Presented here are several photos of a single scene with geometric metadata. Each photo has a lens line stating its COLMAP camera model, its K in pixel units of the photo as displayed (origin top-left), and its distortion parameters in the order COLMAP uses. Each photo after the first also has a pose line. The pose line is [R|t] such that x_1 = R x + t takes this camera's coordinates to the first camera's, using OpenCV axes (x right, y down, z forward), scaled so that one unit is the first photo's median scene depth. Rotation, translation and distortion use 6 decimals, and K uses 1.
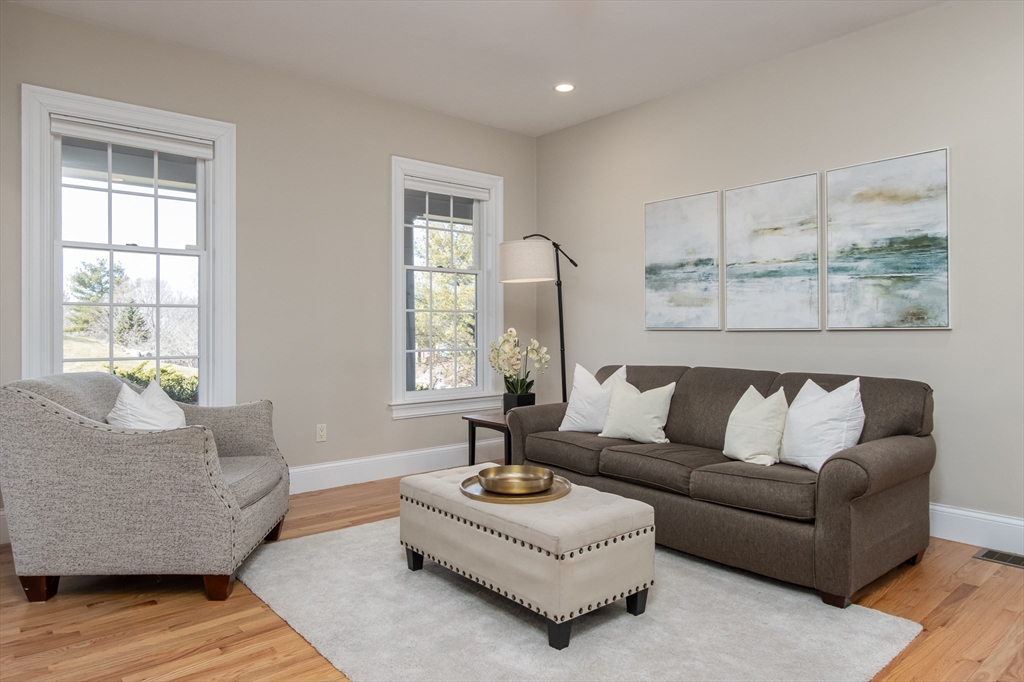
lens RADIAL K [[654.7, 0, 488.0], [0, 654.7, 330.7], [0, 0, 1]] dist [-0.009122, 0.000757]
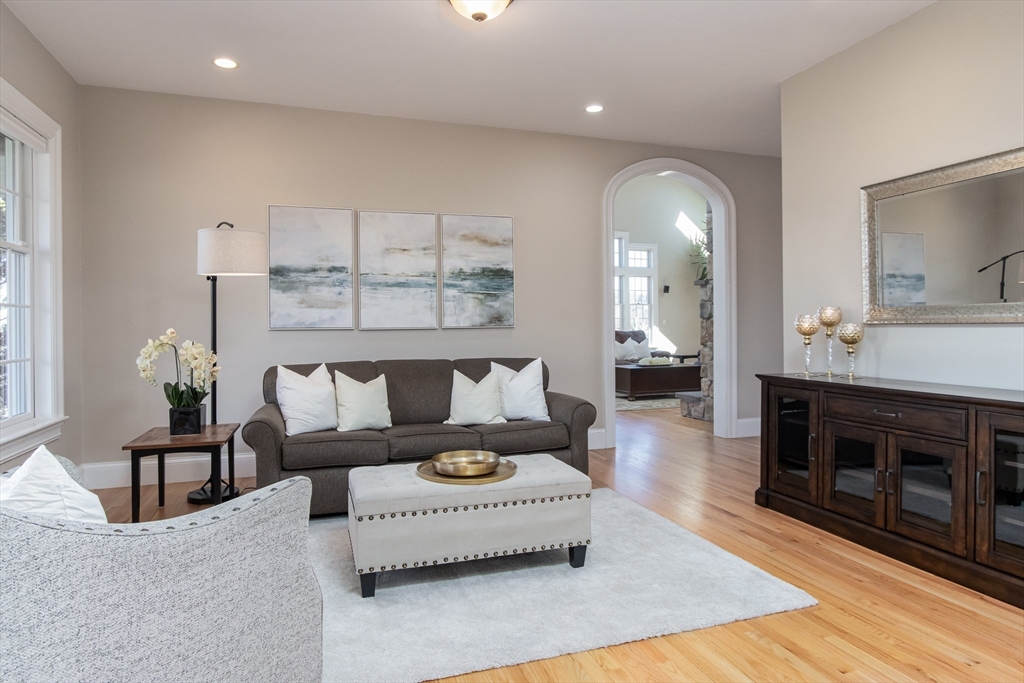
lens RADIAL K [[607.8, 0, 511.4], [0, 607.8, 331.4], [0, 0, 1]] dist [0.000728, 0.000822]
pose [[0.362064, -0.010268, 0.932097, -0.625839], [0.010207, 0.999923, 0.007051, -0.002118], [-0.932098, 0.006961, 0.362140, 0.389482]]
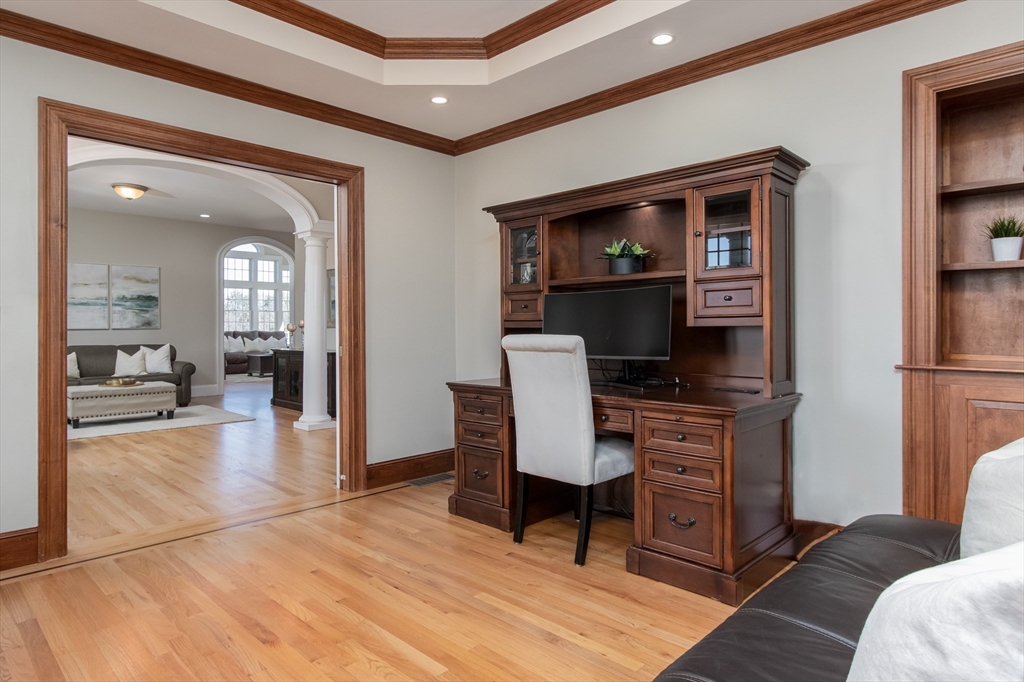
lens RADIAL K [[607.8, 0, 511.4], [0, 607.8, 330.9], [0, 0, 1]] dist [0.000728, 0.000822]
pose [[-0.091069, -0.005512, 0.995829, -1.890118], [0.004674, 0.999971, 0.005962, 0.000435], [-0.995834, 0.005197, -0.091040, -0.296503]]
